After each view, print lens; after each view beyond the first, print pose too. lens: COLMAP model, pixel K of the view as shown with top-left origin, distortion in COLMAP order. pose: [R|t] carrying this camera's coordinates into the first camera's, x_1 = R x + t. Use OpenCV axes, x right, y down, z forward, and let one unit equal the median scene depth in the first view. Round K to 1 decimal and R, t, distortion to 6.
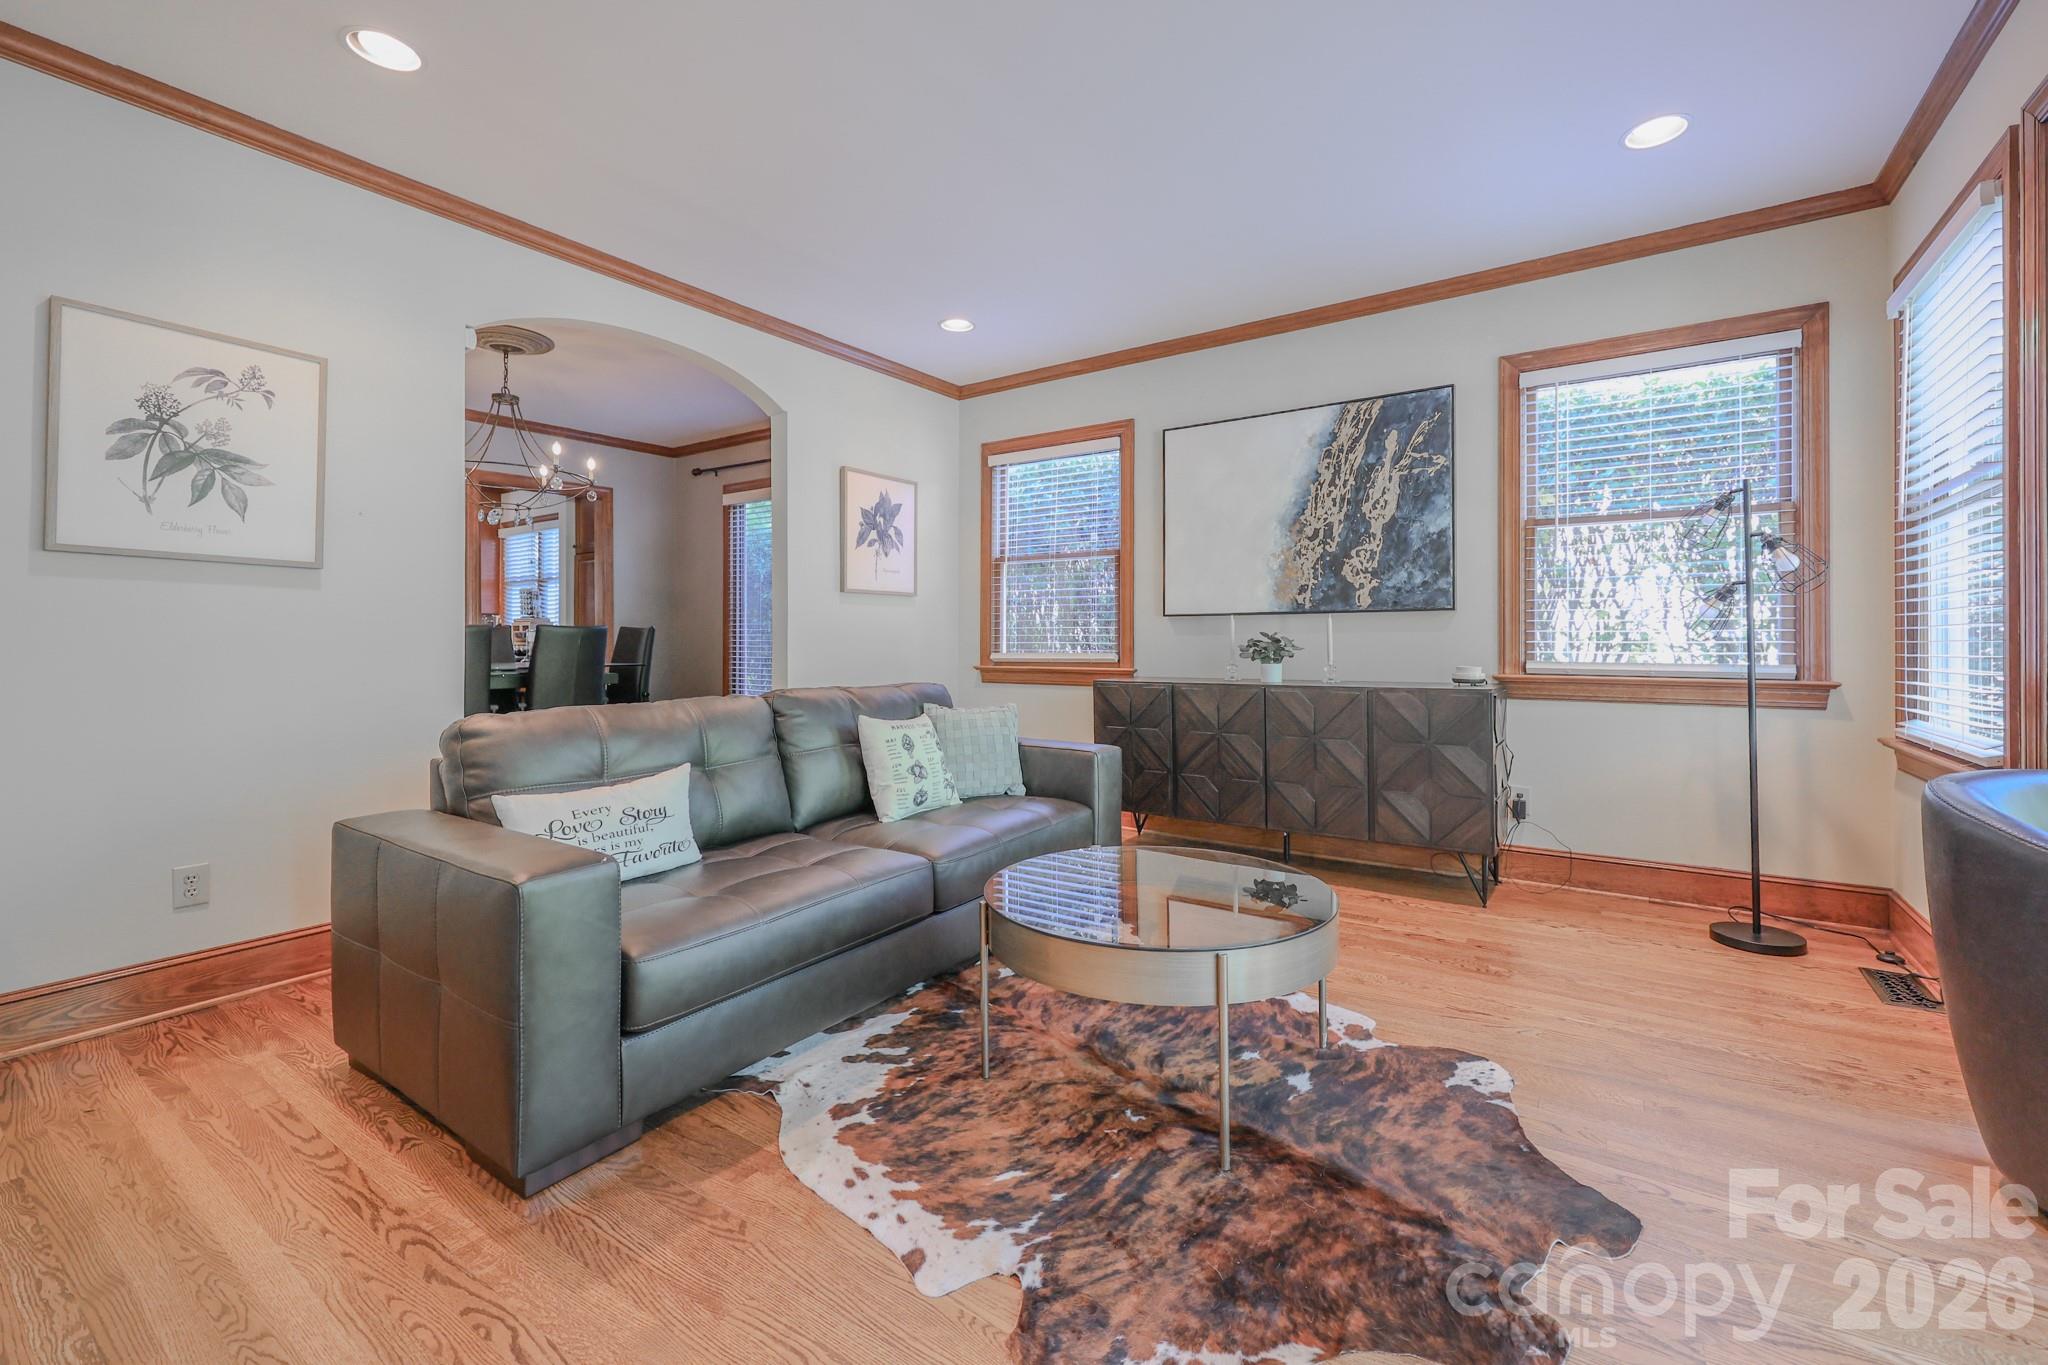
lens RADIAL K [[824.3, 0, 1055.3], [0, 824.3, 626.8], [0, 0, 1]] dist [-0.001035, -0.000325]
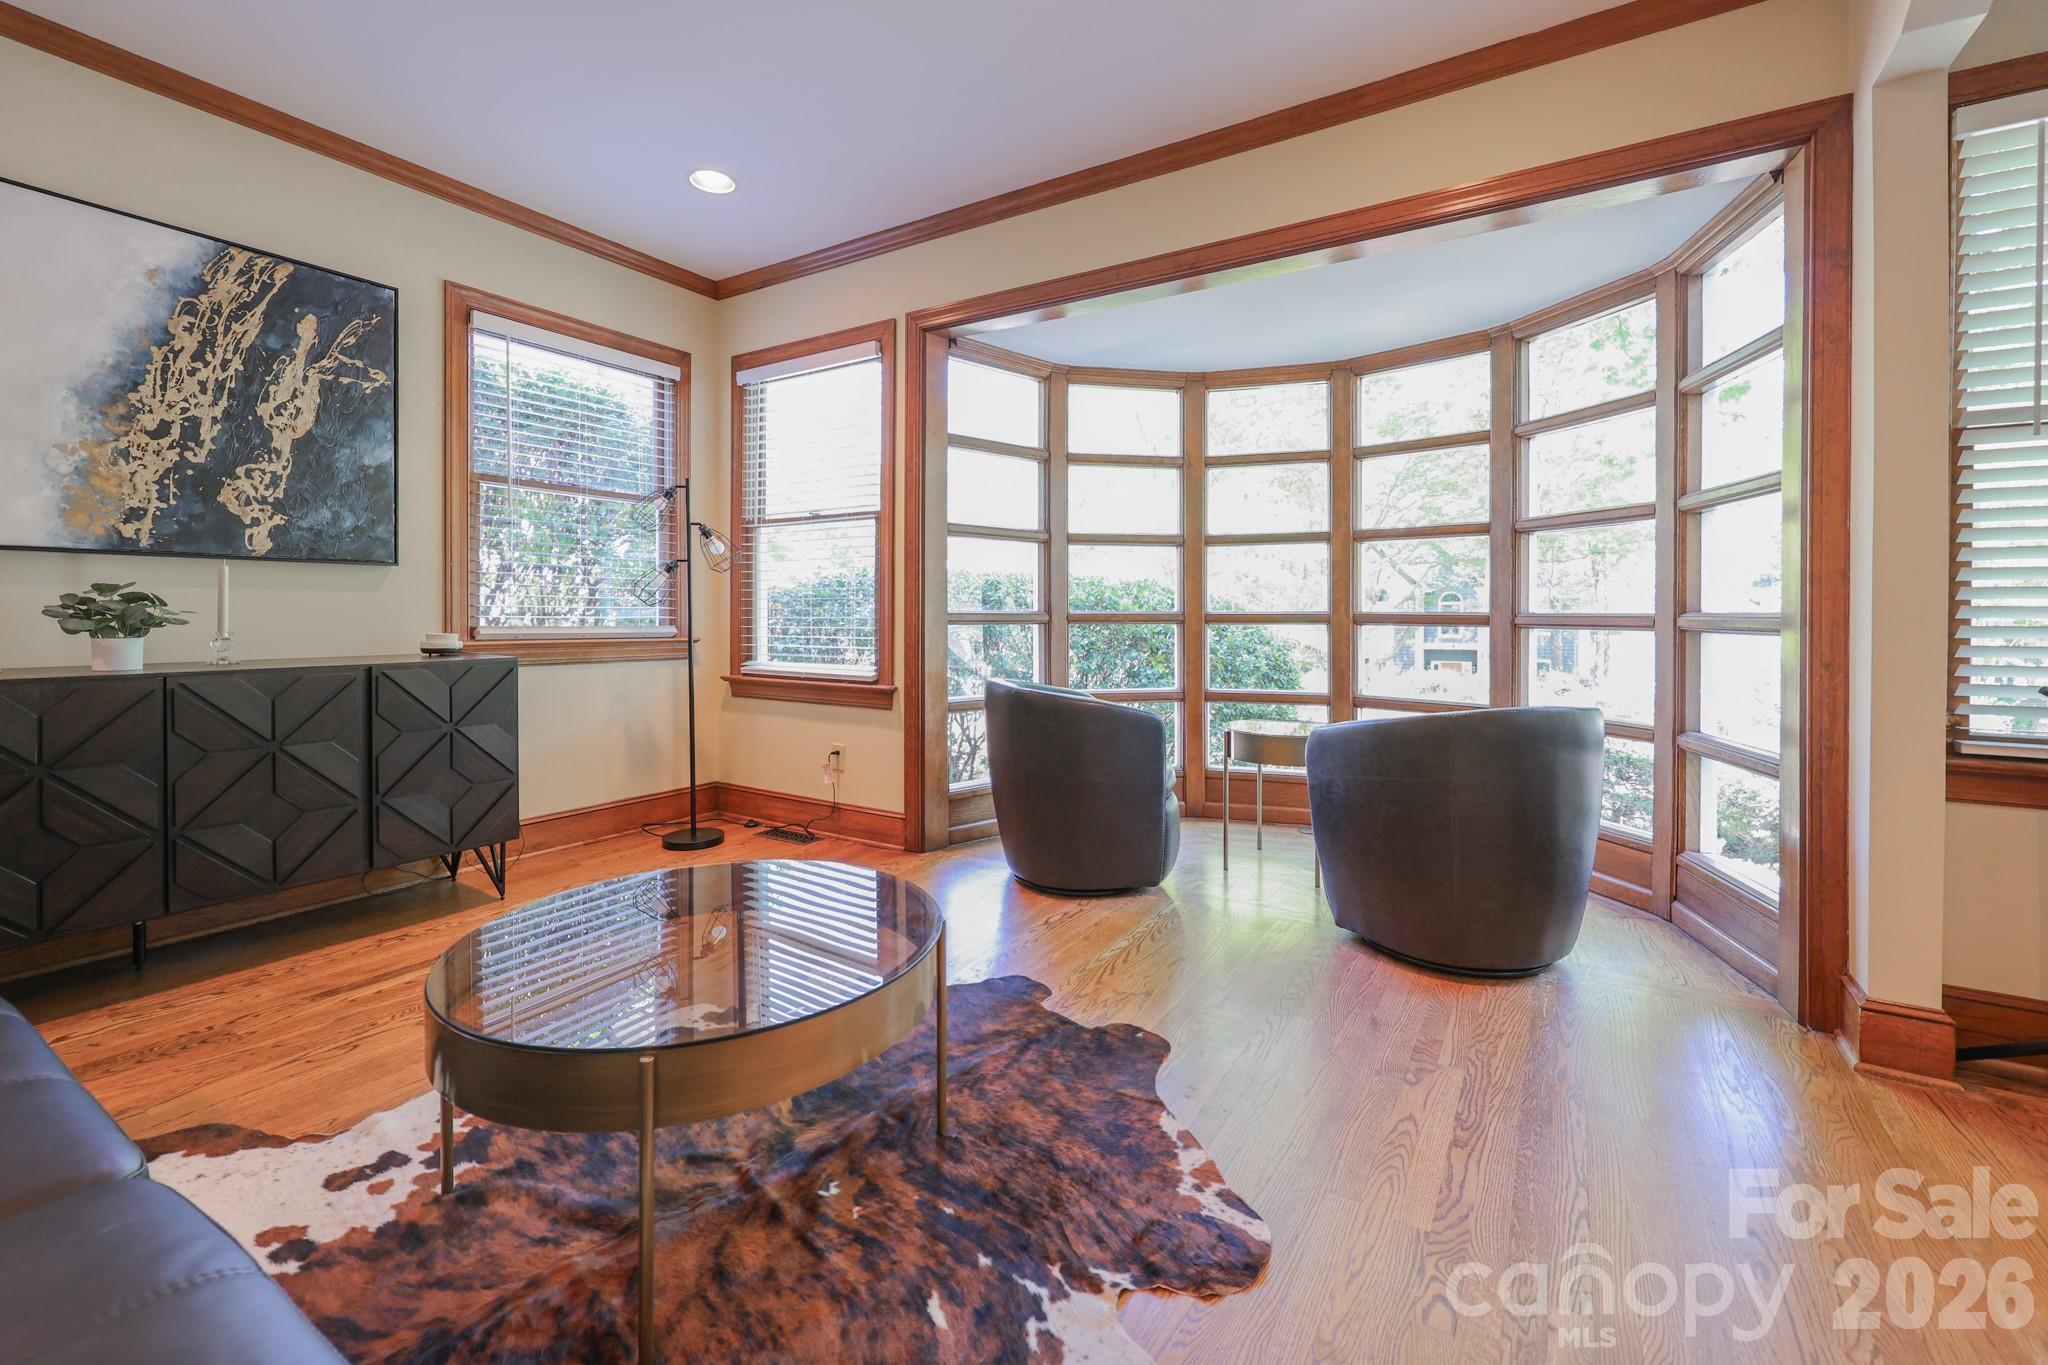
lens RADIAL K [[824.3, 0, 1000.4], [0, 824.3, 615.0], [0, 0, 1]] dist [-0.001035, -0.000325]
pose [[0.015874, -0.003053, 0.999869, -0.322147], [-0.029292, 0.999565, 0.003517, 0.008358], [-0.999445, -0.029344, 0.015778, 0.377410]]
